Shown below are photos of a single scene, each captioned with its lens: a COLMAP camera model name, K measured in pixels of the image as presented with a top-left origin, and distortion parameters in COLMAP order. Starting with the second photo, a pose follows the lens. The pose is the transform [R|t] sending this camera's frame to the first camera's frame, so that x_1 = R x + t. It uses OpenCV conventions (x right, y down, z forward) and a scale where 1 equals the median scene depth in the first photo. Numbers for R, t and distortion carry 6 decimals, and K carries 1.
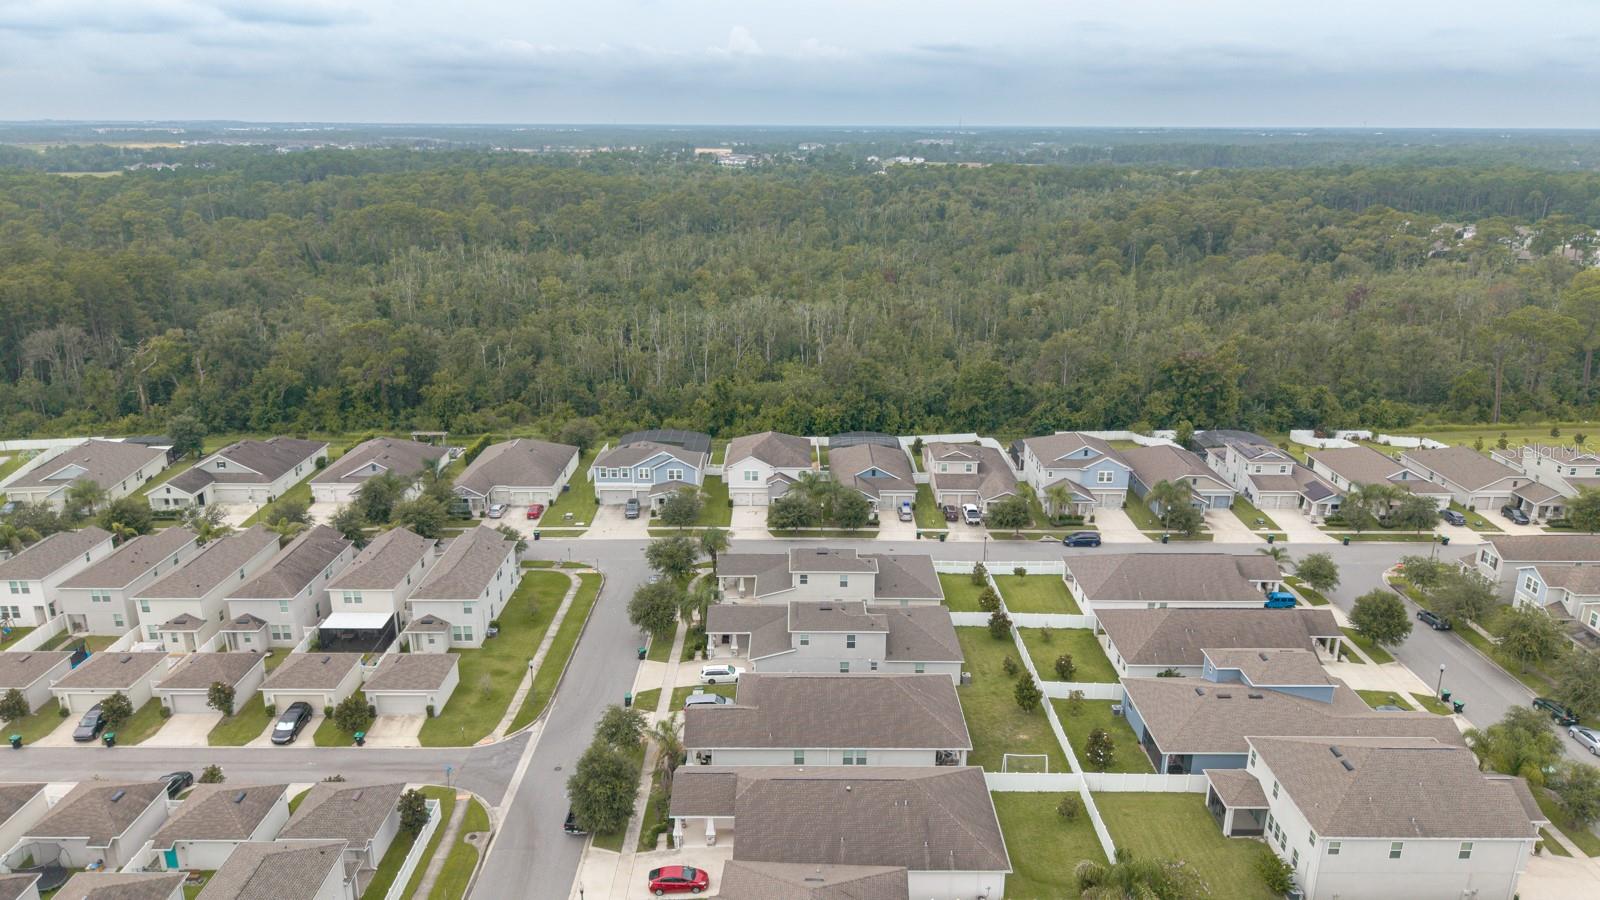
lens RADIAL K [[1070.7, 0, 798.0], [0, 1070.7, 458.0], [0, 0, 1]] dist [0.017440, -0.015813]
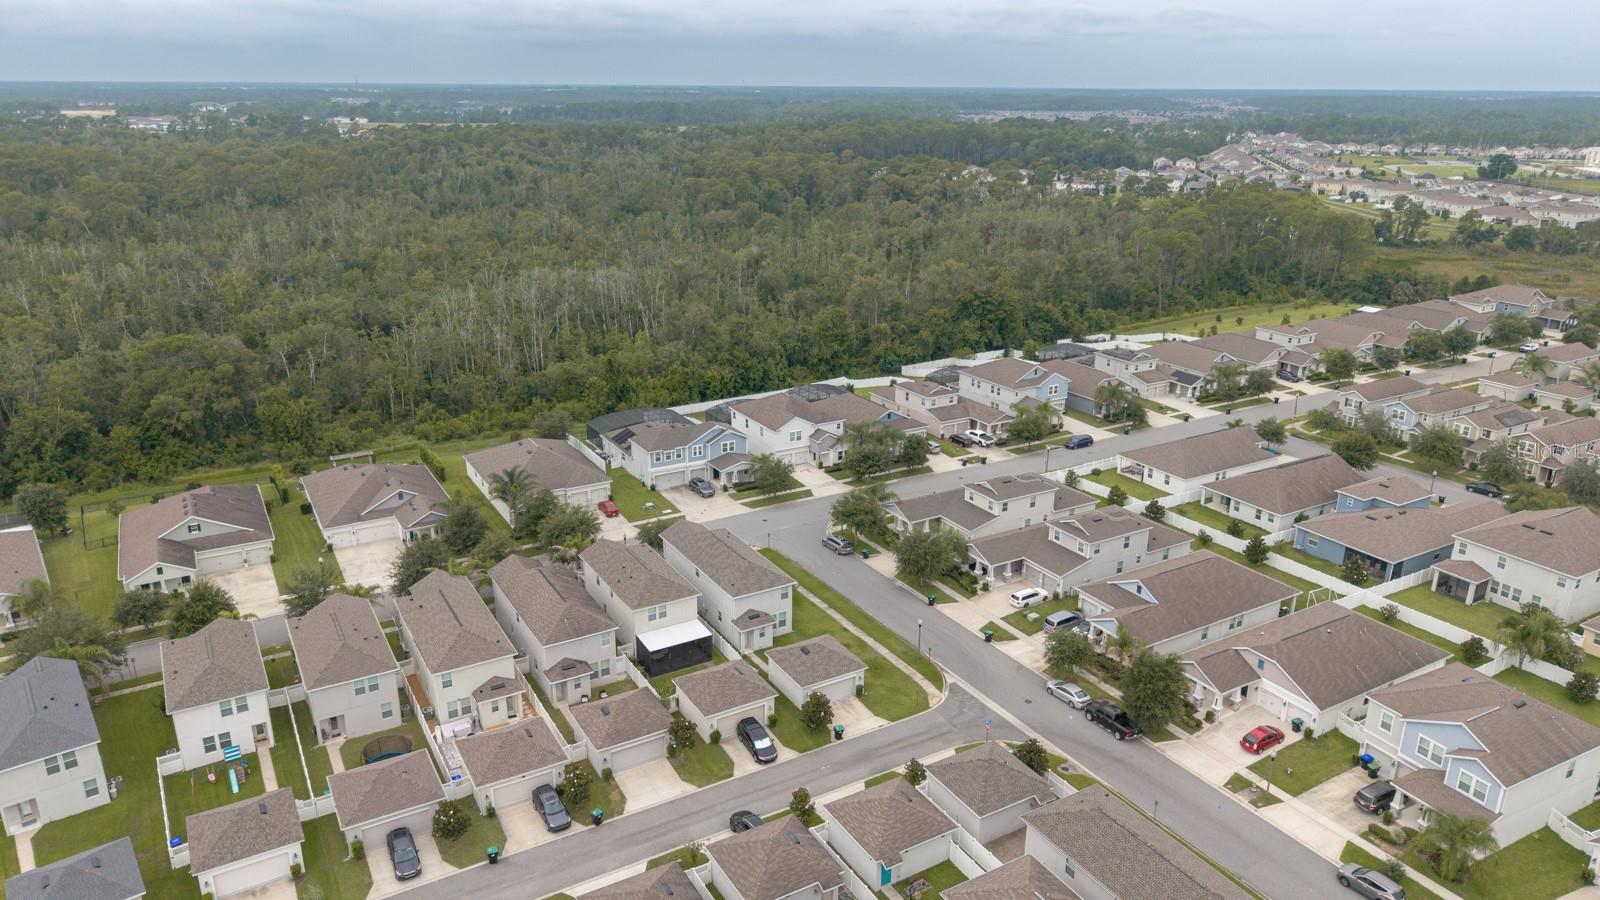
lens RADIAL K [[1070.7, 0, 798.0], [0, 1070.7, 458.0], [0, 0, 1]] dist [0.017440, -0.015813]
pose [[0.864296, -0.165632, 0.474930, -0.549226], [0.148513, 0.986164, 0.073655, -0.038764], [-0.480558, 0.006873, 0.876936, 0.106026]]
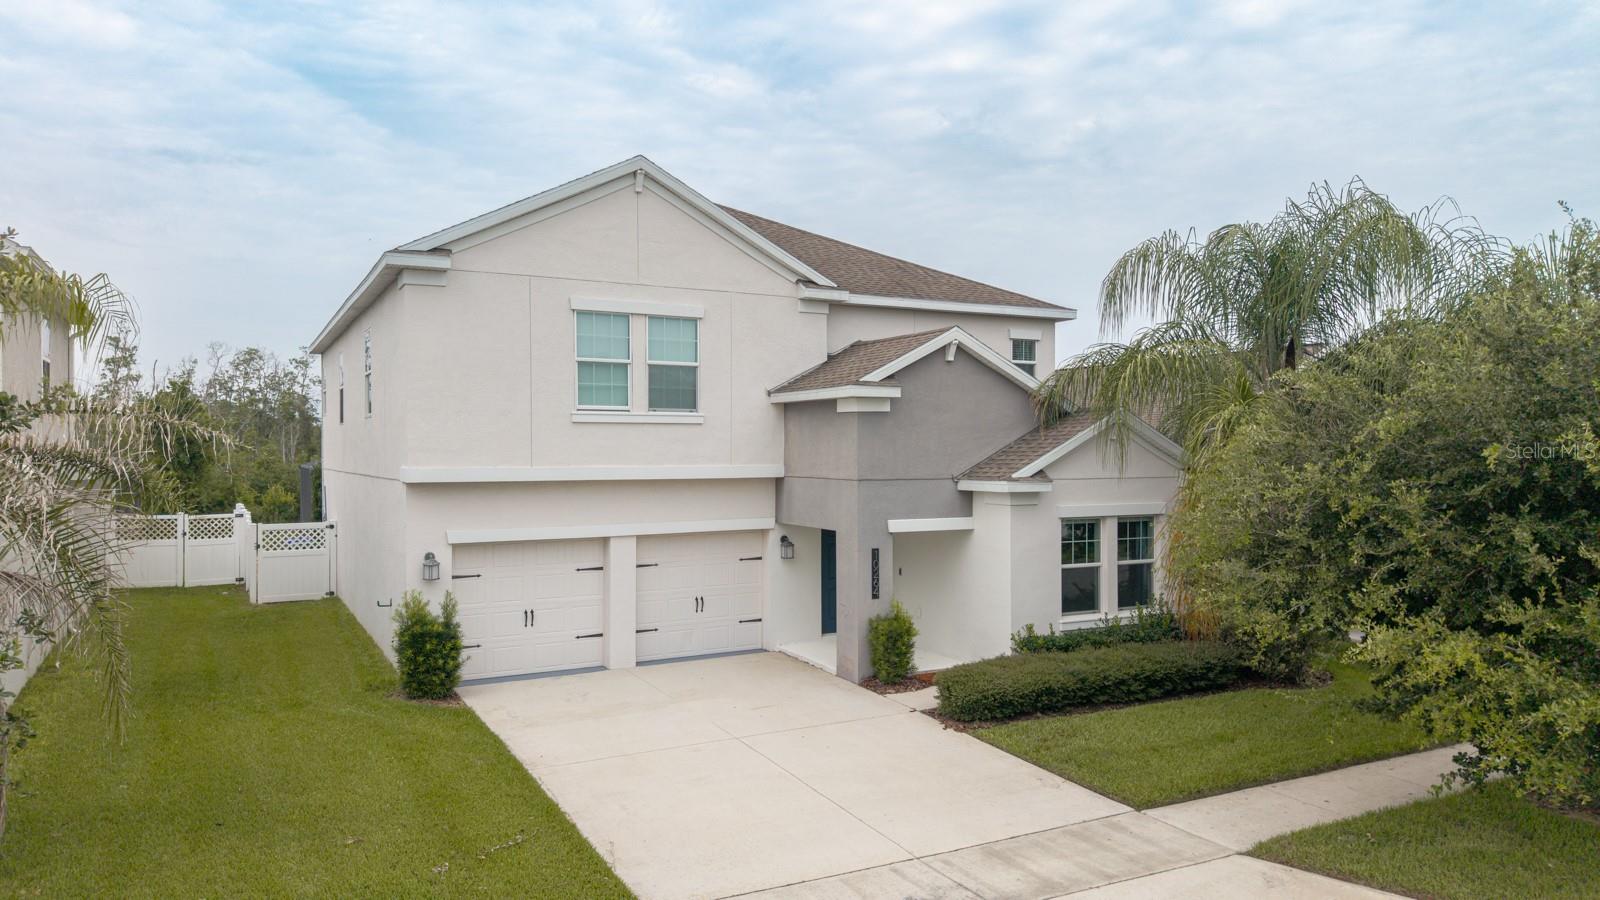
lens RADIAL K [[1070.7, 0, 798.0], [0, 1070.7, 458.0], [0, 0, 1]] dist [0.017440, -0.015813]
pose [[0.883012, -0.008525, 0.469273, -0.082277], [0.143038, 0.957160, -0.251762, 0.056239], [-0.447023, 0.289433, 0.846404, 0.938027]]
